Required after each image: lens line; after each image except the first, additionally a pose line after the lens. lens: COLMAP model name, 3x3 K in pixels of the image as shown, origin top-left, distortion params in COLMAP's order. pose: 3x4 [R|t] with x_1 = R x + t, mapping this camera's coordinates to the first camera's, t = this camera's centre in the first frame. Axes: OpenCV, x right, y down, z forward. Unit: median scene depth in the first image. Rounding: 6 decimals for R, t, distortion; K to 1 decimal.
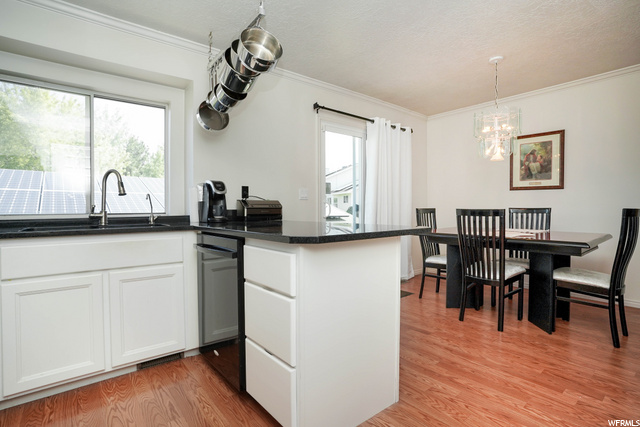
lens RADIAL K [[319.1, 0, 316.8], [0, 319.1, 212.0], [0, 0, 1]] dist [-0.062544, 0.028867]
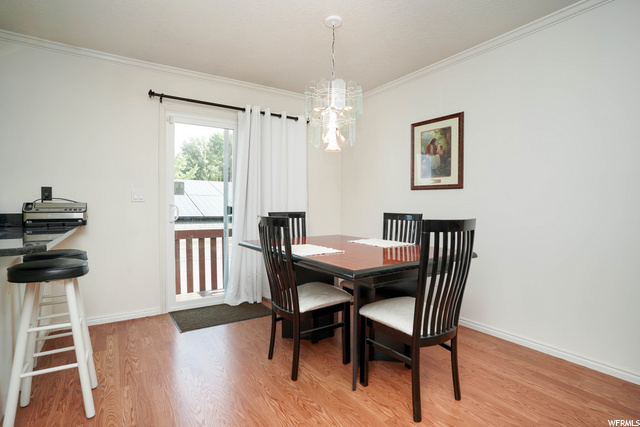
lens RADIAL K [[319.1, 0, 316.8], [0, 319.1, 212.0], [0, 0, 1]] dist [-0.062544, 0.028867]
pose [[0.994684, 0.008475, -0.102630, 0.659393], [-0.007537, 0.999926, 0.009526, -0.026909], [0.102703, -0.008702, 0.994674, 0.235814]]
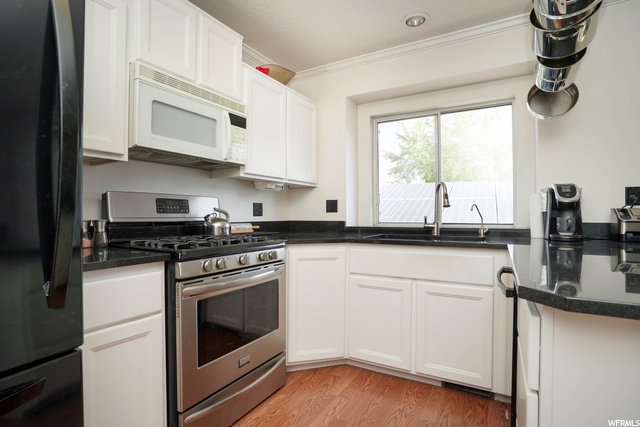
lens RADIAL K [[319.1, 0, 316.8], [0, 319.1, 212.0], [0, 0, 1]] dist [-0.062544, 0.028867]
pose [[0.358426, 0.002043, -0.933556, 0.136750], [-0.009134, 0.999957, -0.001318, -0.024769], [0.933513, 0.009000, 0.358429, 0.190926]]
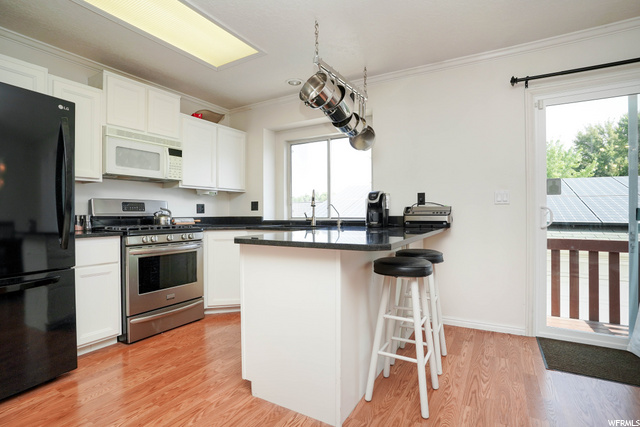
lens RADIAL K [[319.1, 0, 316.8], [0, 319.1, 212.0], [0, 0, 1]] dist [-0.062544, 0.028867]
pose [[0.356162, 0.002588, -0.934421, 0.647079], [-0.004704, 0.999988, 0.000977, -0.021297], [0.934412, 0.004048, 0.356170, 0.354765]]
